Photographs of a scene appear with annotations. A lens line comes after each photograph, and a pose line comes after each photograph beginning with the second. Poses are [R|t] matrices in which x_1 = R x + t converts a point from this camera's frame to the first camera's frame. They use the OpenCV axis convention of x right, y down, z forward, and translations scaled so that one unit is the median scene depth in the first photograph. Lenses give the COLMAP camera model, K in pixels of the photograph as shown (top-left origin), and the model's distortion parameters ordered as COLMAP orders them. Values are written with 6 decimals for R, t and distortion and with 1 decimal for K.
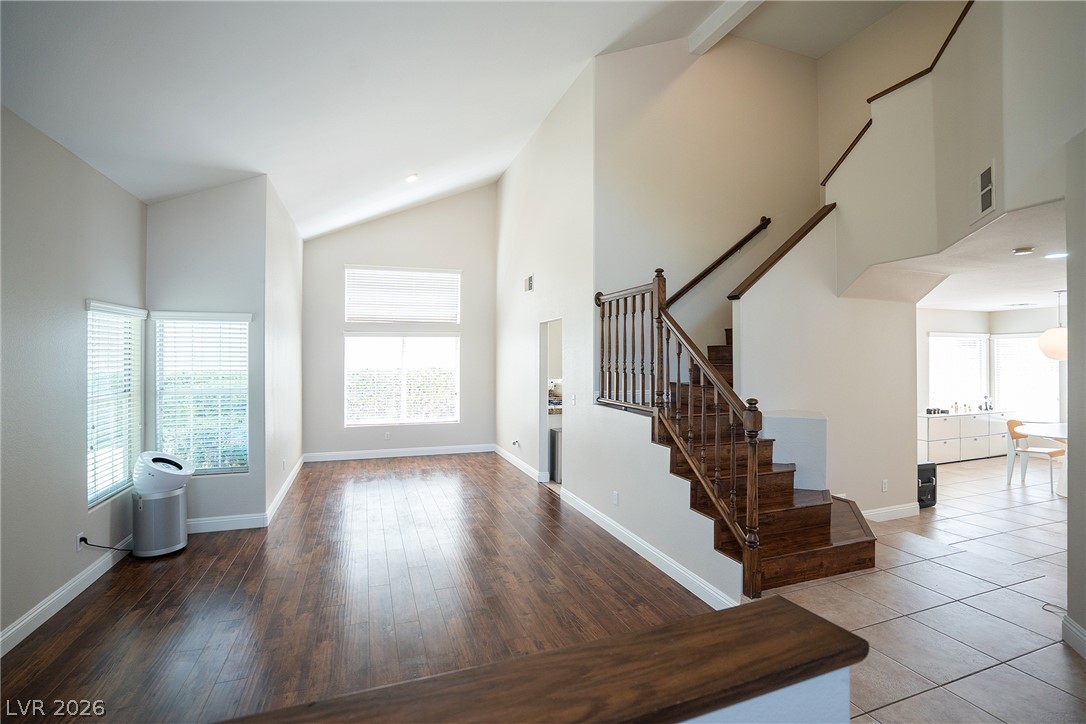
lens RADIAL K [[507.3, 0, 543.1], [0, 507.3, 344.9], [0, 0, 1]] dist [-0.050366, 0.017179]
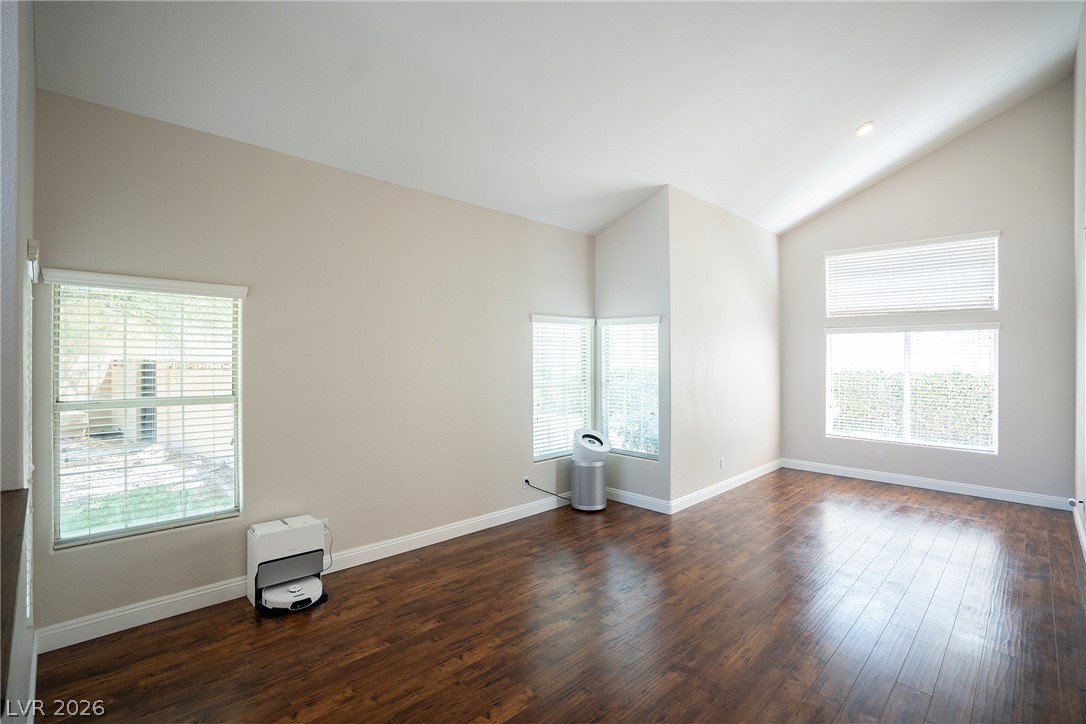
lens RADIAL K [[507.3, 0, 543.9], [0, 507.3, 352.9], [0, 0, 1]] dist [-0.050366, 0.017179]
pose [[0.429820, 0.000087, -0.902914, 0.305850], [0.013002, 0.999896, 0.006285, 0.007912], [0.902821, -0.014441, 0.429775, 0.297110]]
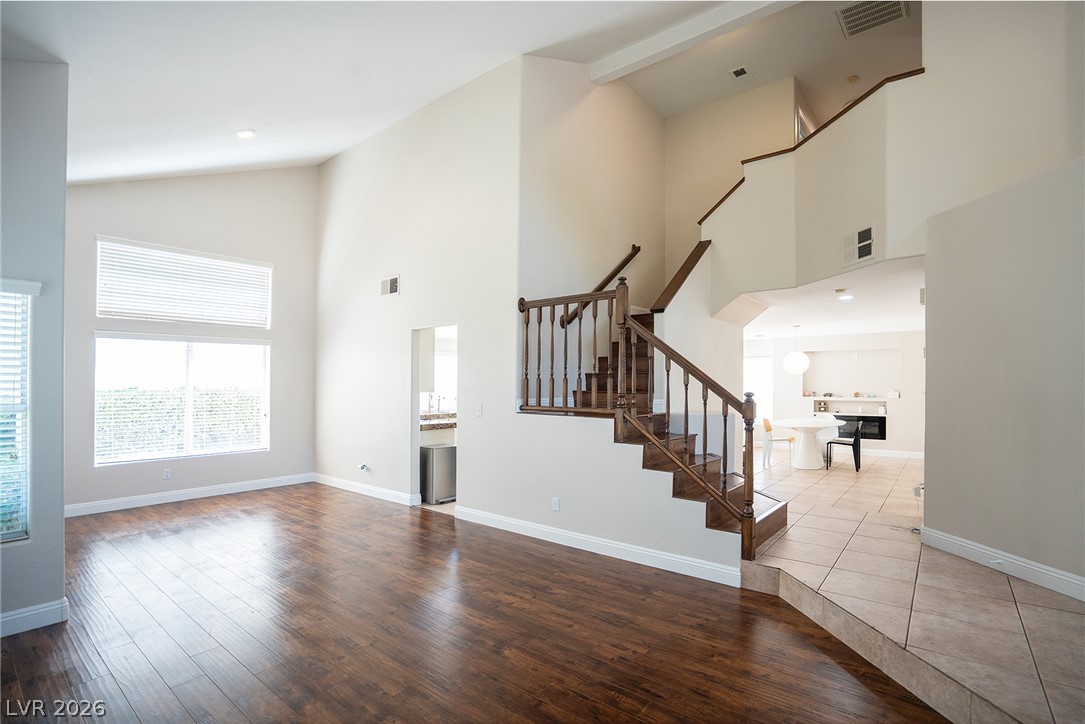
lens RADIAL K [[506.9, 0, 545.5], [0, 506.9, 378.3], [0, 0, 1]] dist [-0.050366, 0.017179]
pose [[0.853871, 0.006764, 0.520440, -0.367980], [-0.013660, 0.999862, 0.009417, 0.042540], [-0.520305, -0.015150, 0.853846, 0.148835]]
